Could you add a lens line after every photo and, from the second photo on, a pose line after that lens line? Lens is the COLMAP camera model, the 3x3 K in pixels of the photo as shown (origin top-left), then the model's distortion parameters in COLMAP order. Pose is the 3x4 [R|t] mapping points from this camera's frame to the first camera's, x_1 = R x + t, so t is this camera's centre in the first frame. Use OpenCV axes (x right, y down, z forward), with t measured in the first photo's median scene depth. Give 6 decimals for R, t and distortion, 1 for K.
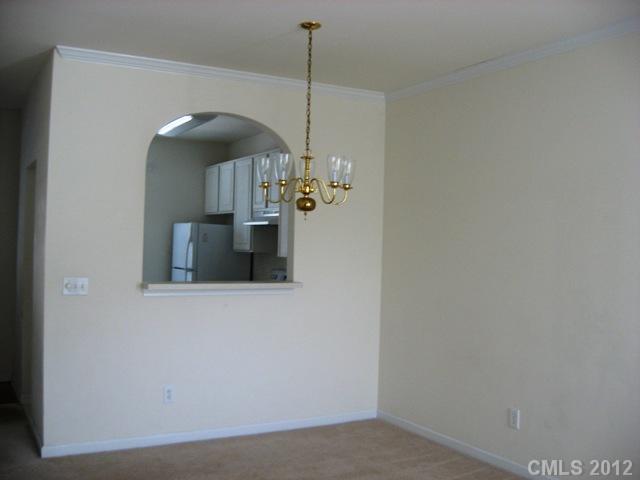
lens RADIAL K [[690.9, 0, 320.0], [0, 690.9, 240.0], [0, 0, 1]] dist [-0.121784, 0.012091]
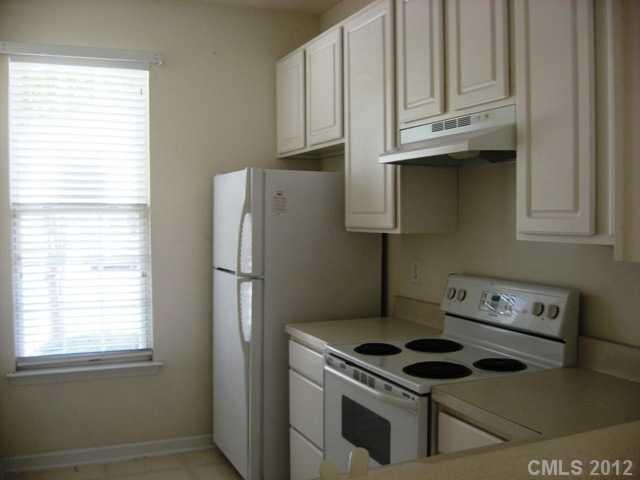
lens RADIAL K [[690.9, 0, 320.0], [0, 690.9, 240.0], [0, 0, 1]] dist [-0.121784, 0.012091]
pose [[0.994451, -0.025537, -0.102055, -0.097074], [0.029268, 0.998951, 0.035226, 0.005912], [0.101048, -0.038018, 0.994155, 0.564298]]
